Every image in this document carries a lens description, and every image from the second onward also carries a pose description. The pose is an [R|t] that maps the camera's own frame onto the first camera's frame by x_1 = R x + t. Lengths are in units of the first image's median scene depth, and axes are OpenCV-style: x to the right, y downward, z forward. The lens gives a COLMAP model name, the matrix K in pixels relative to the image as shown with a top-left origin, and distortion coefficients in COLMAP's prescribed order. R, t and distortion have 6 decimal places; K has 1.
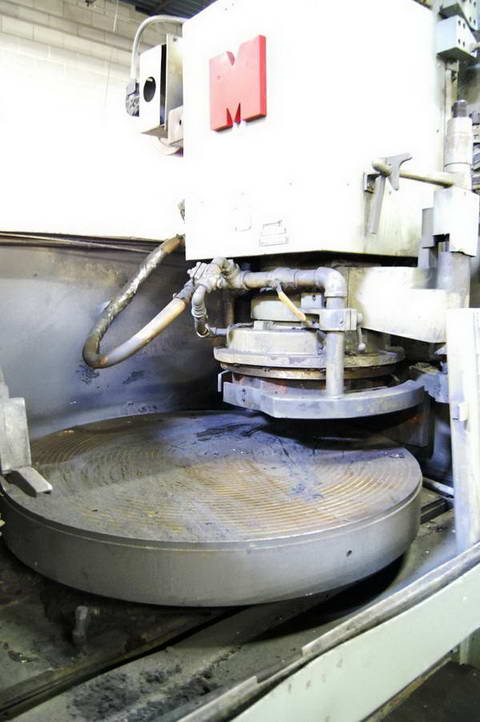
lens RADIAL K [[560.7, 0, 235.4], [0, 560.7, 344.3], [0, 0, 1]] dist [-0.089303, 0.028623]
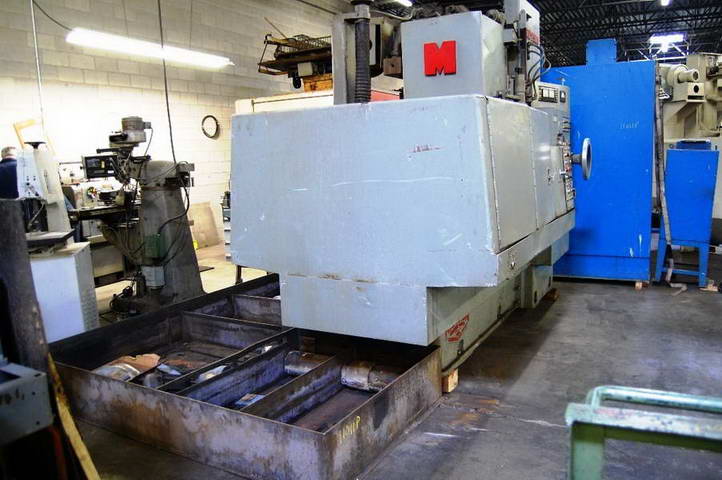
lens RADIAL K [[560.7, 0, 366.9], [0, 560.7, 244.5], [0, 0, 1]] dist [-0.089303, 0.028623]
pose [[0.932523, -0.092311, 0.349113, -1.186735], [0.073977, 0.995105, 0.065521, 0.155564], [-0.353452, -0.035273, 0.934787, -1.158047]]
